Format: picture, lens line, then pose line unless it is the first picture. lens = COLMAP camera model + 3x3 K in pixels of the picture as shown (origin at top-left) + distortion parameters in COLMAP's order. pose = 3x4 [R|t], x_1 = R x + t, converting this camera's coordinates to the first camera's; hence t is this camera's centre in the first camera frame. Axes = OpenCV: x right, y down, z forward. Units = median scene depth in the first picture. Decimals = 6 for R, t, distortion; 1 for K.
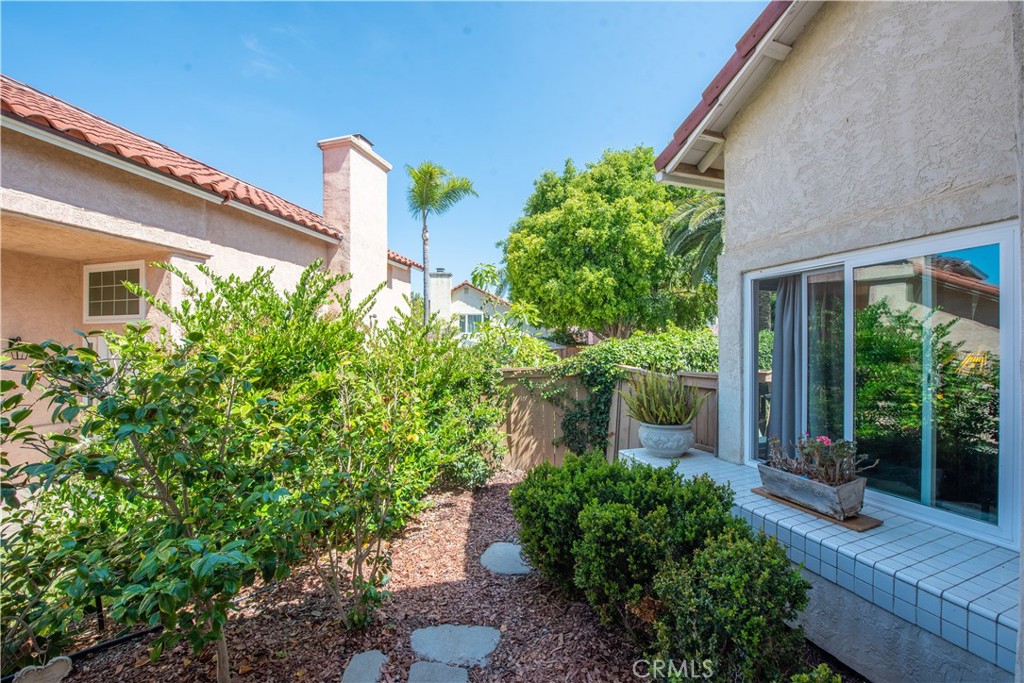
lens RADIAL K [[405.0, 0, 511.1], [0, 405.0, 345.8], [0, 0, 1]] dist [-0.015501, -0.002458]
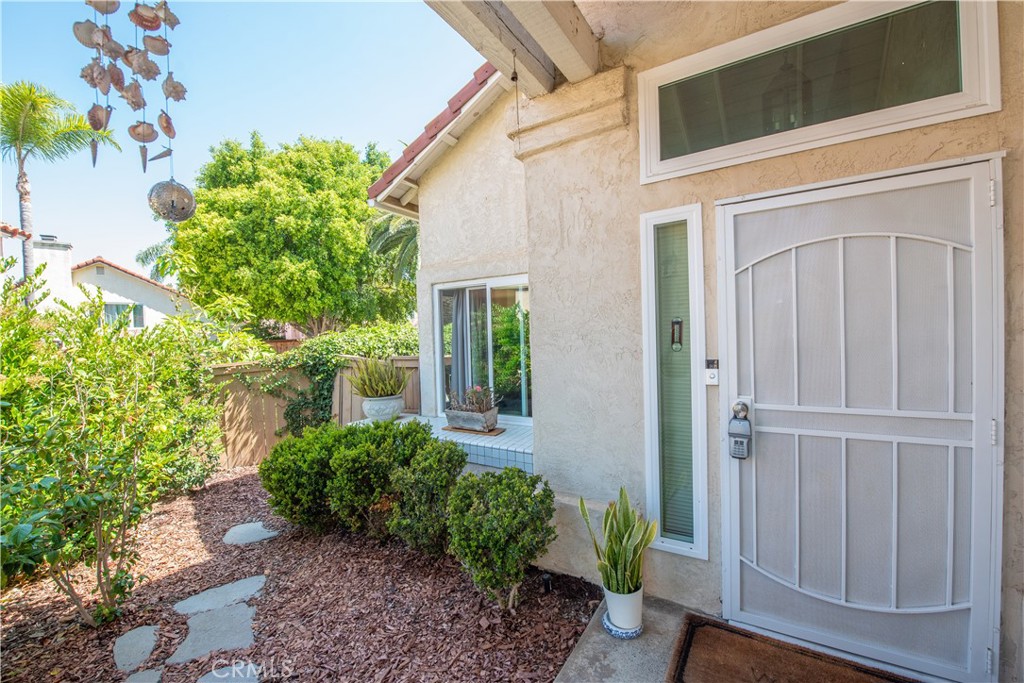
lens RADIAL K [[416.6, 0, 511.4], [0, 416.6, 344.4], [0, 0, 1]] dist [-0.017305, -0.000206]
pose [[0.765475, -0.035550, 0.642482, -0.104932], [0.027761, 0.999368, 0.022223, 0.005246], [-0.642866, 0.000825, 0.765978, -0.195286]]
